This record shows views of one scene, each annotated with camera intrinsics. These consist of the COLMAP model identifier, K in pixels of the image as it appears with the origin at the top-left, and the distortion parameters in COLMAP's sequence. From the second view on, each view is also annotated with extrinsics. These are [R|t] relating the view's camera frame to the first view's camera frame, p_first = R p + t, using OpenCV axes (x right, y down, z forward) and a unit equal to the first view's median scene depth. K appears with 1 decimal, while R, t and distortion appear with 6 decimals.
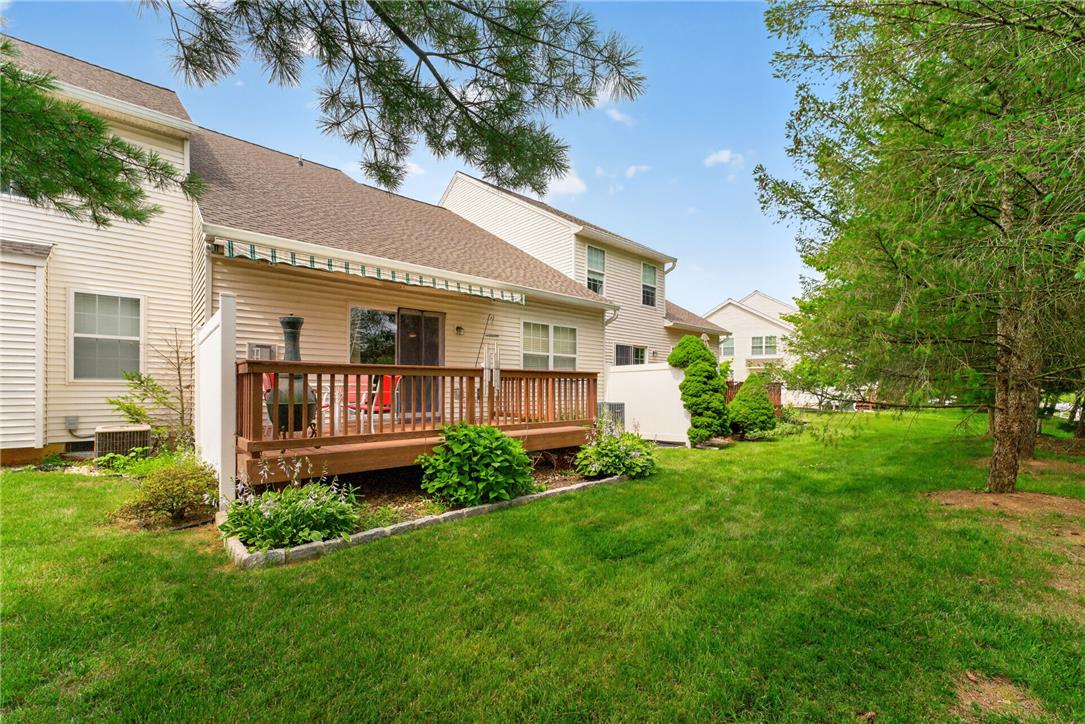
lens RADIAL K [[449.0, 0, 542.6], [0, 449.0, 379.9], [0, 0, 1]] dist [-0.025907, 0.000206]
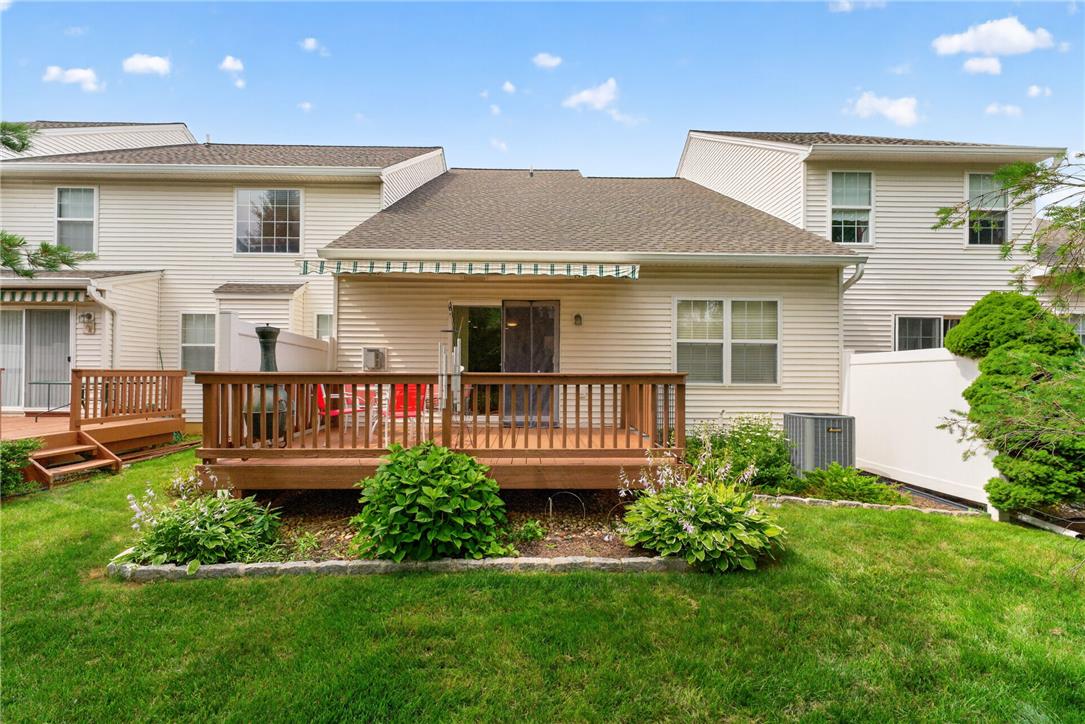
lens RADIAL K [[434.3, 0, 553.7], [0, 434.3, 366.7], [0, 0, 1]] dist [0.001969, 0.000106]
pose [[0.756815, -0.007646, -0.653584, 0.277033], [0.009138, 0.999958, -0.001116, -0.019692], [0.653565, -0.005128, 0.756853, 0.319667]]
